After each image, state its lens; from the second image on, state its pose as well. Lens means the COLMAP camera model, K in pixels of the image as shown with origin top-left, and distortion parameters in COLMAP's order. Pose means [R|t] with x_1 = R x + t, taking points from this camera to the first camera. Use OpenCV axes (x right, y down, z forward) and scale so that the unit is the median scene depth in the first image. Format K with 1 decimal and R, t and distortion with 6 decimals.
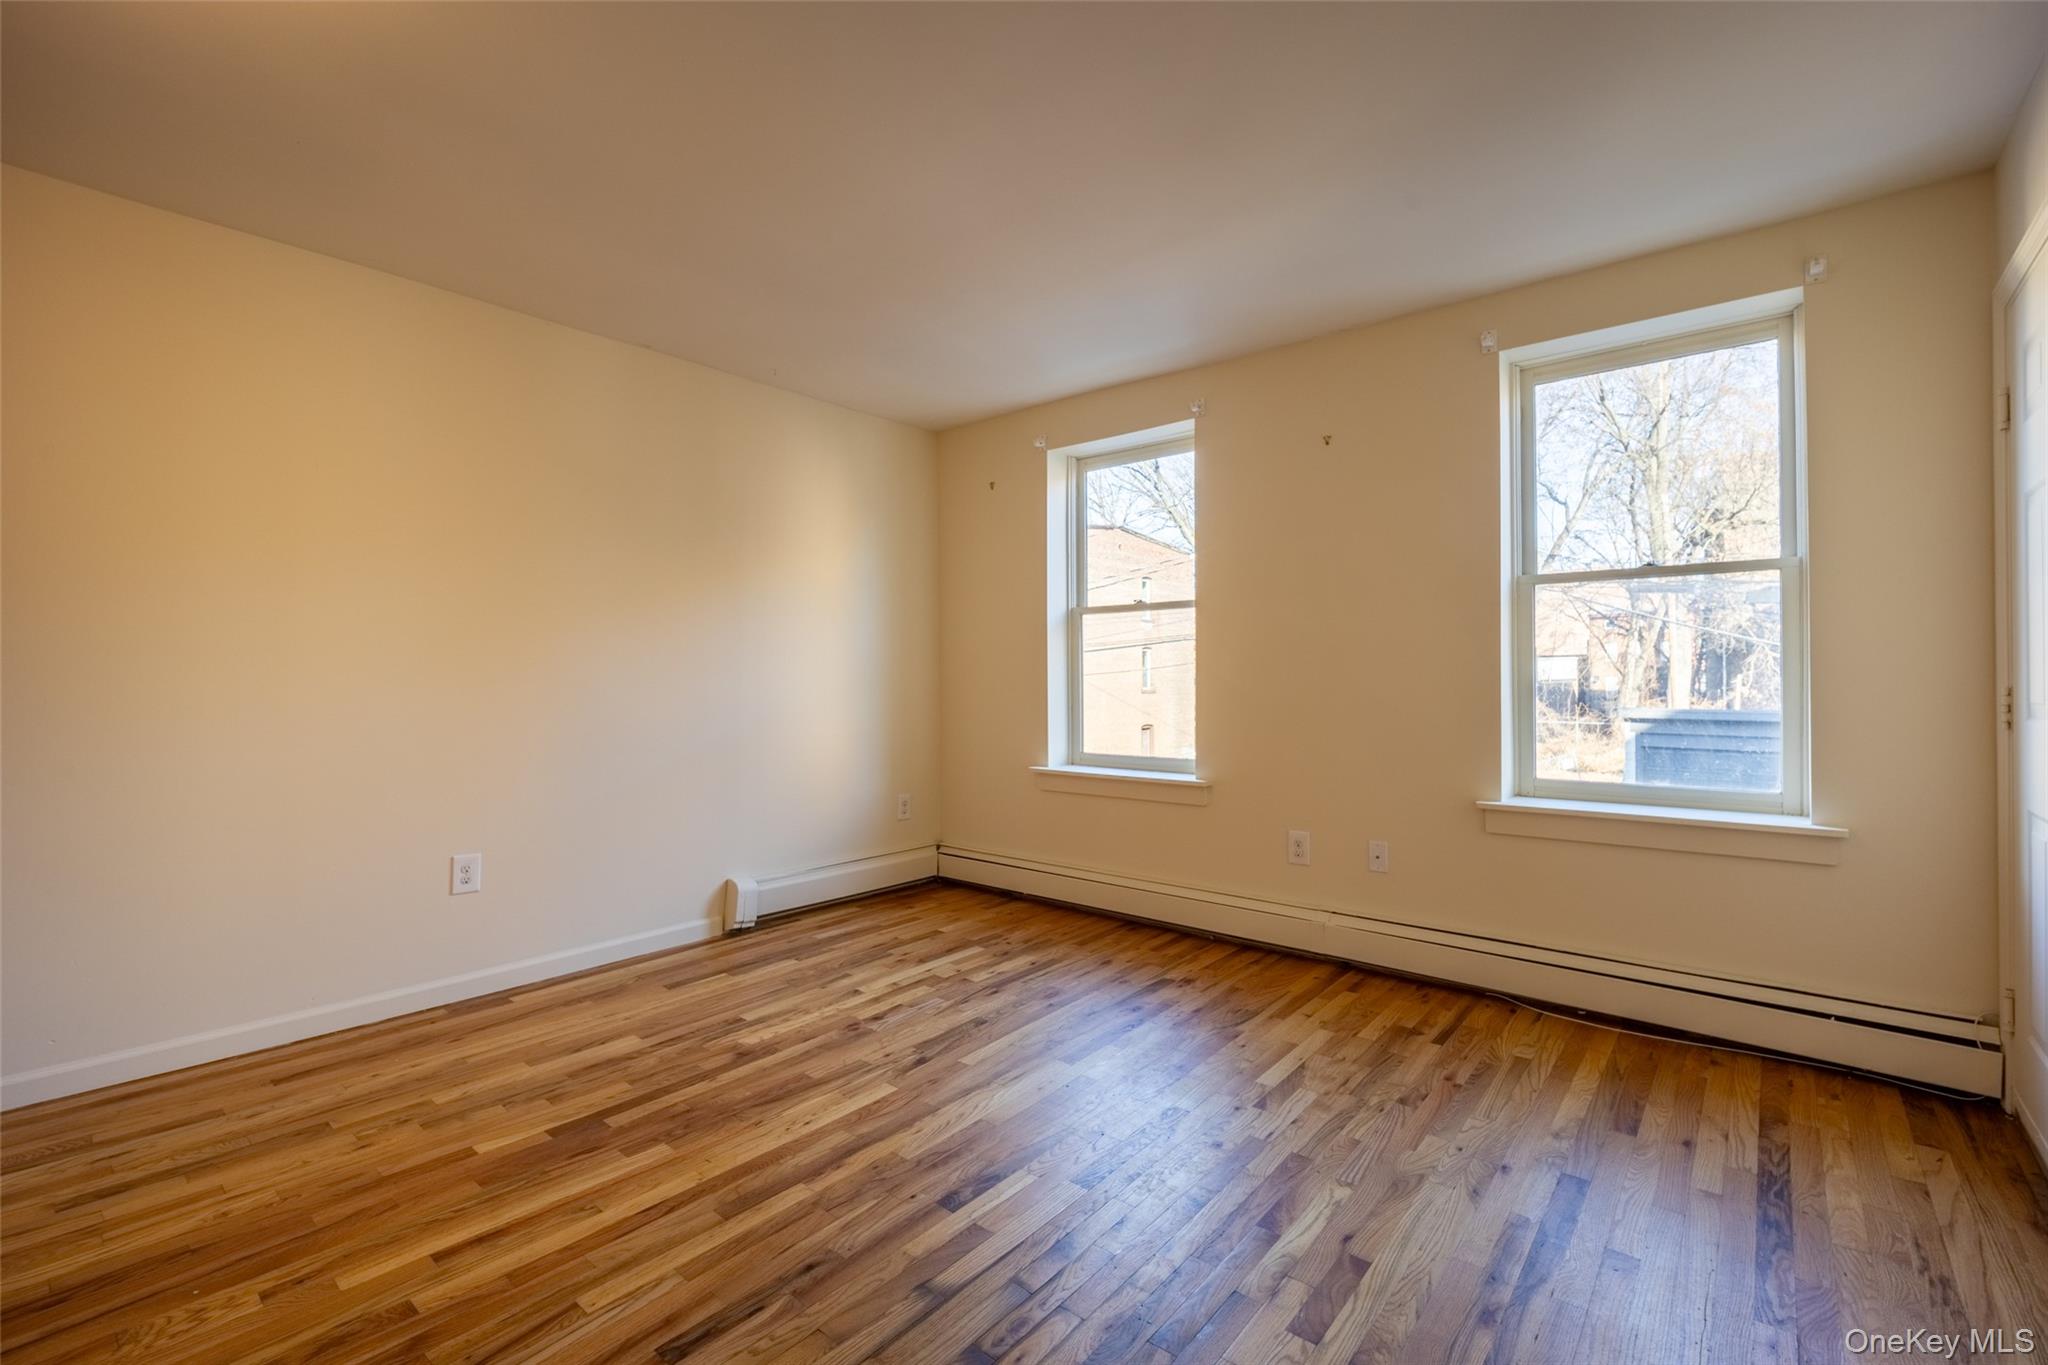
lens RADIAL K [[880.8, 0, 1030.4], [0, 880.8, 678.6], [0, 0, 1]] dist [-0.002179, -0.000427]
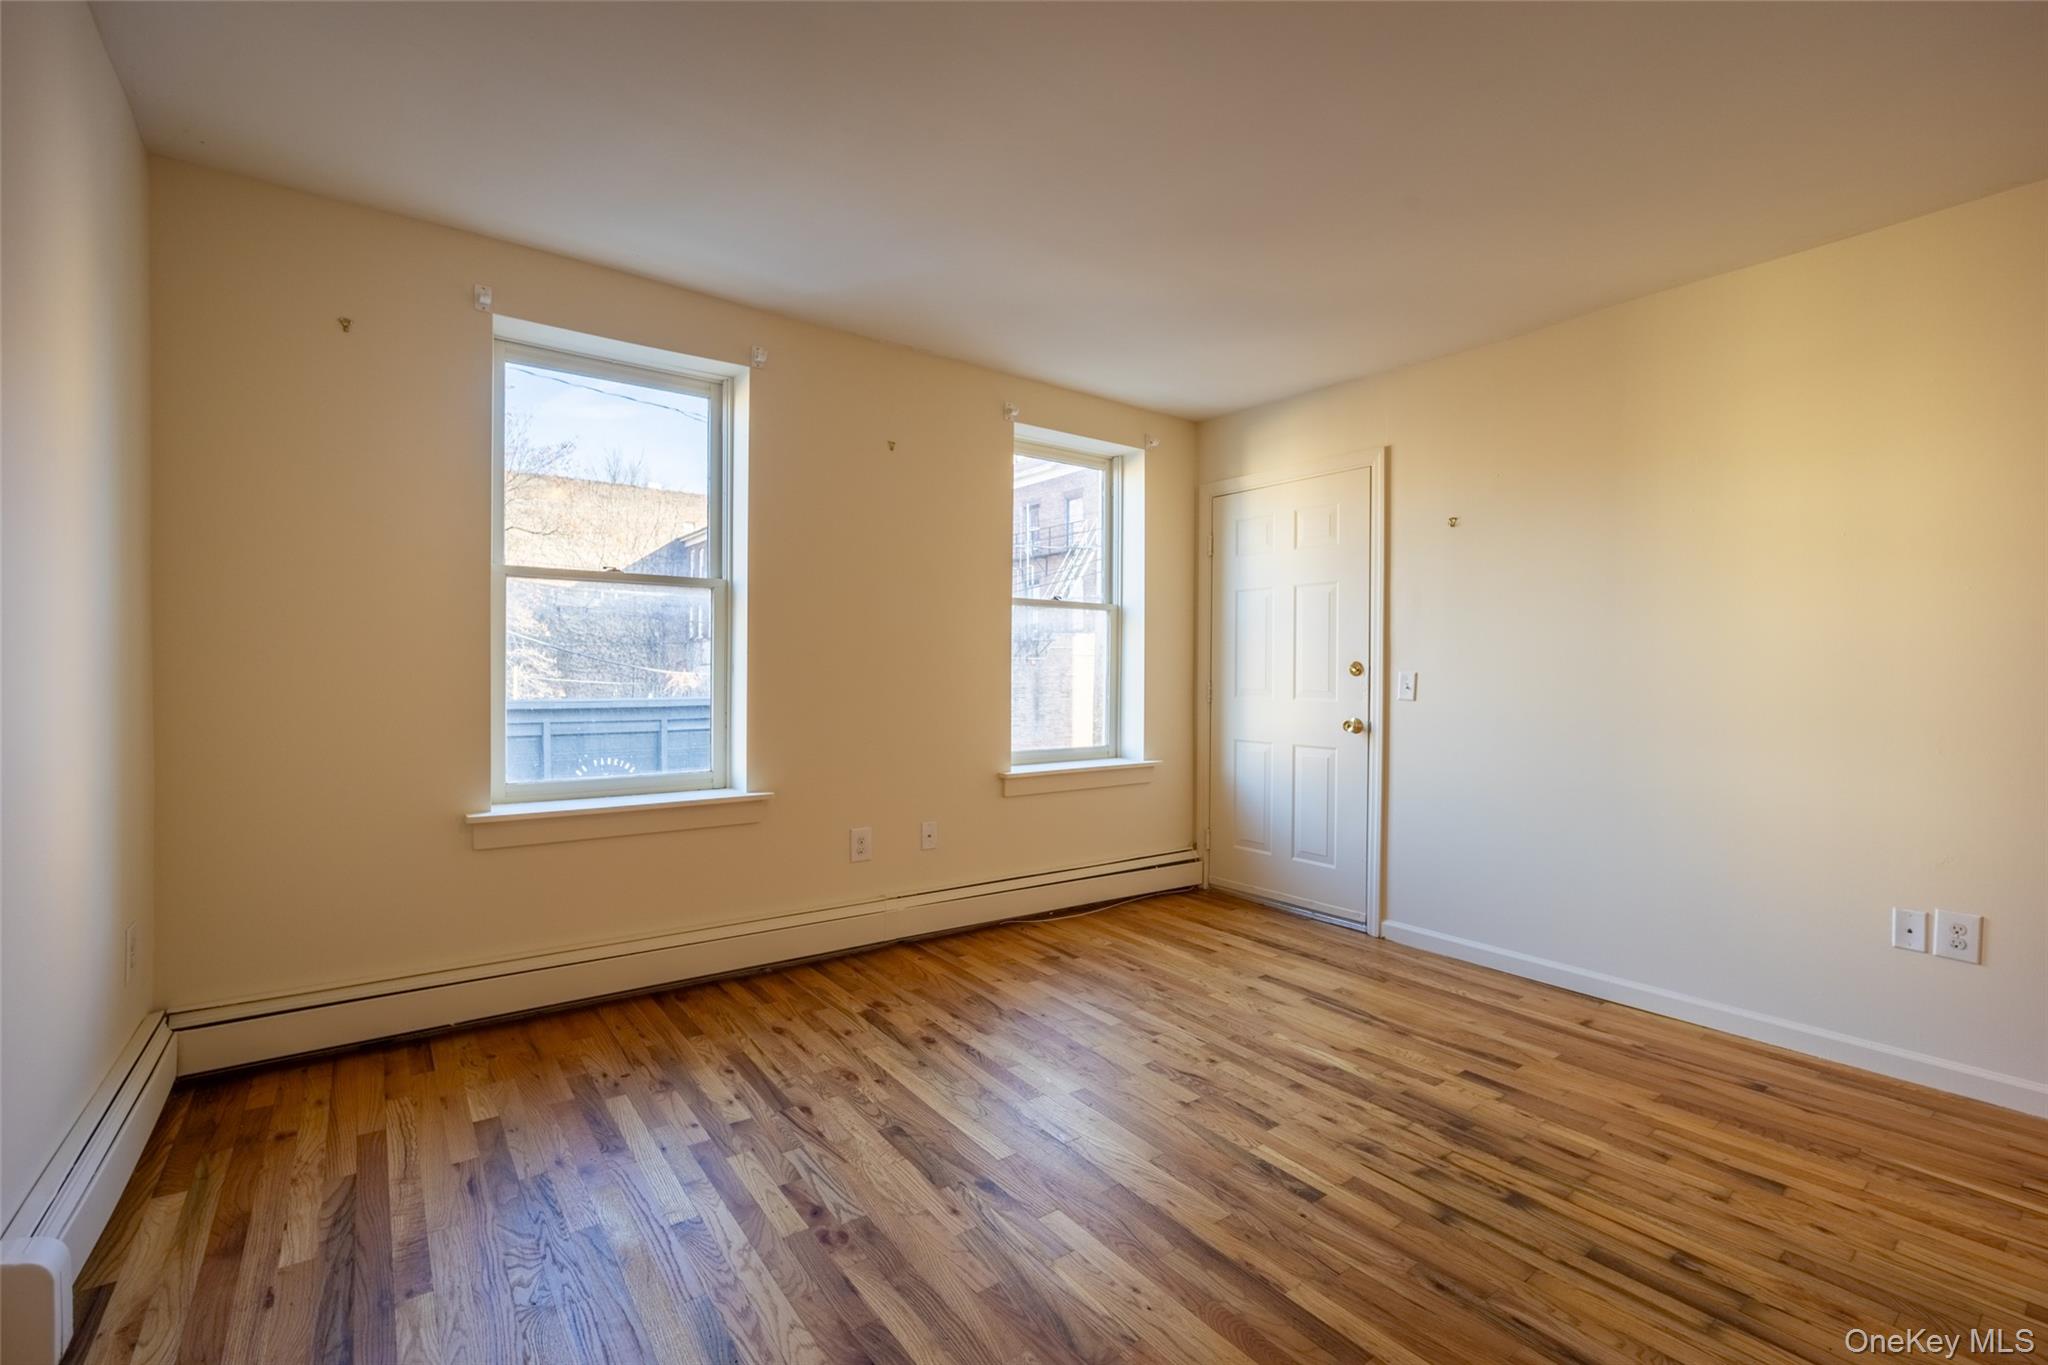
lens RADIAL K [[880.8, 0, 1030.4], [0, 880.8, 678.6], [0, 0, 1]] dist [-0.002179, -0.000427]
pose [[0.229178, -0.000429, 0.973384, -0.754812], [-0.010180, 0.999944, 0.002837, -0.000464], [-0.973331, -0.010559, 0.229161, 0.711332]]
